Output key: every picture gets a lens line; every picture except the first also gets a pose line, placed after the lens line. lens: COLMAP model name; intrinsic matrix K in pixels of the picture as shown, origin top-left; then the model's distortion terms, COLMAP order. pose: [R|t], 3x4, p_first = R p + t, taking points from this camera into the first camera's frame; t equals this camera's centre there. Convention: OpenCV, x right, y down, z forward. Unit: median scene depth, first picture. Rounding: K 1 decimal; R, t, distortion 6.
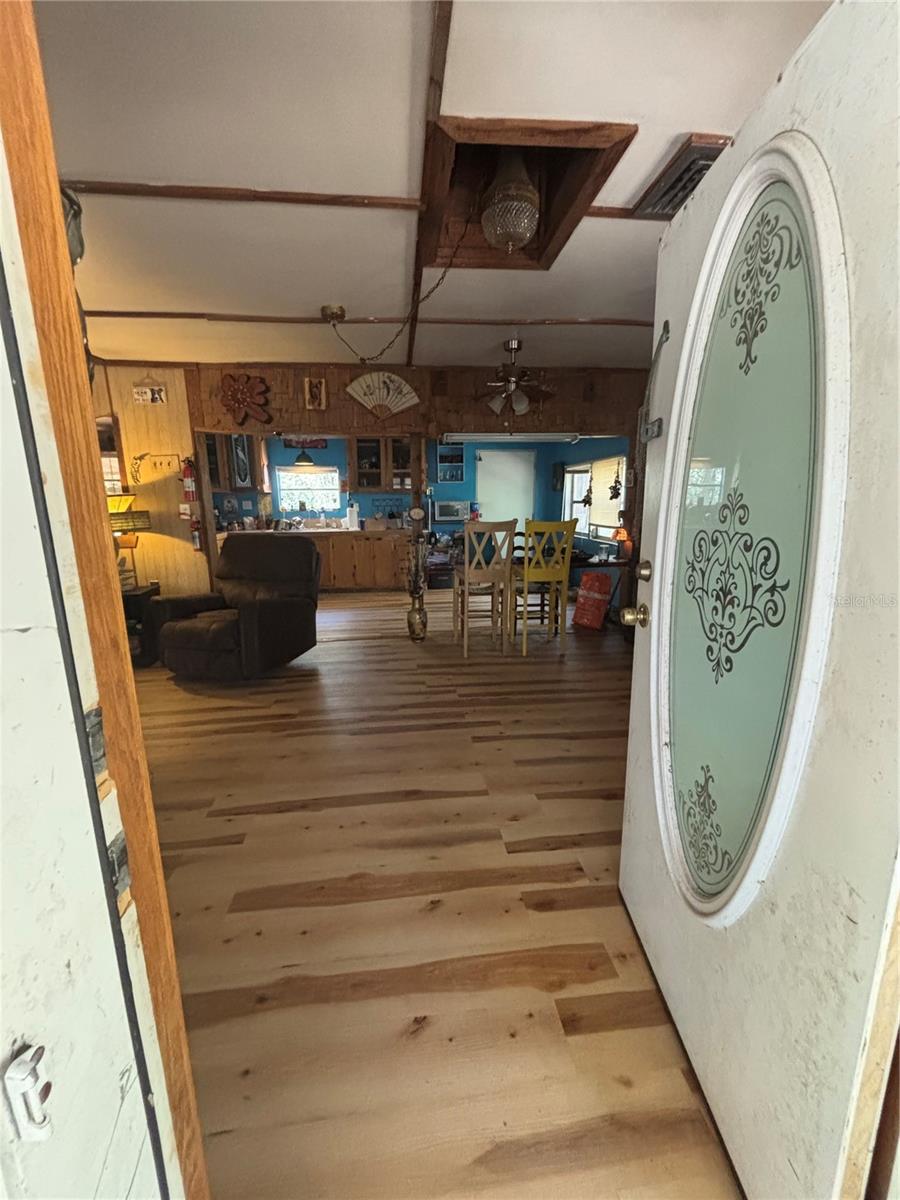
lens RADIAL K [[483.3, 0, 452.9], [0, 483.3, 600.7], [0, 0, 1]] dist [0.000678, -0.000644]
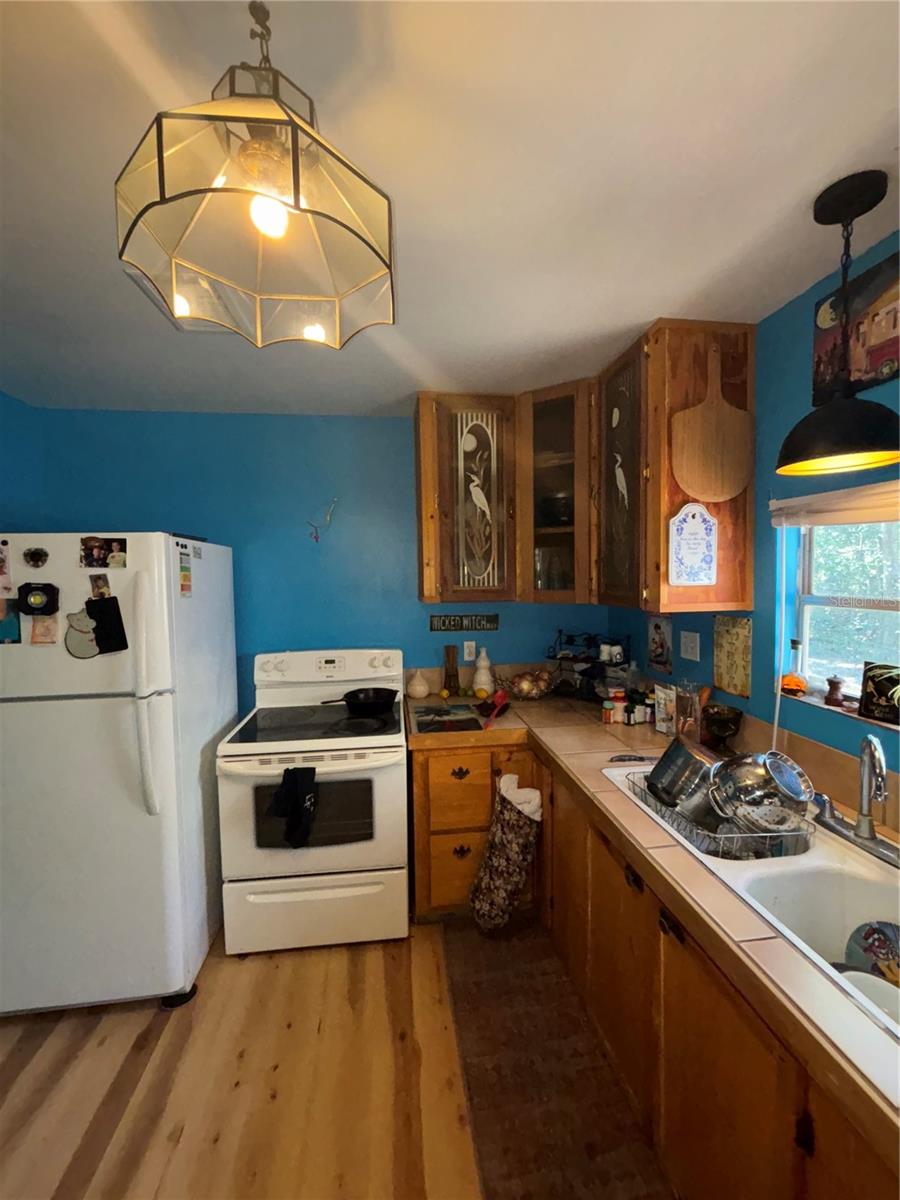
lens RADIAL K [[483.3, 0, 446.9], [0, 483.3, 595.0], [0, 0, 1]] dist [0.000678, -0.000644]
pose [[0.014198, 0.061049, -0.998034, -0.141820], [-0.191702, 0.979785, 0.057206, -0.221342], [0.981351, 0.190513, 0.025614, 0.862517]]
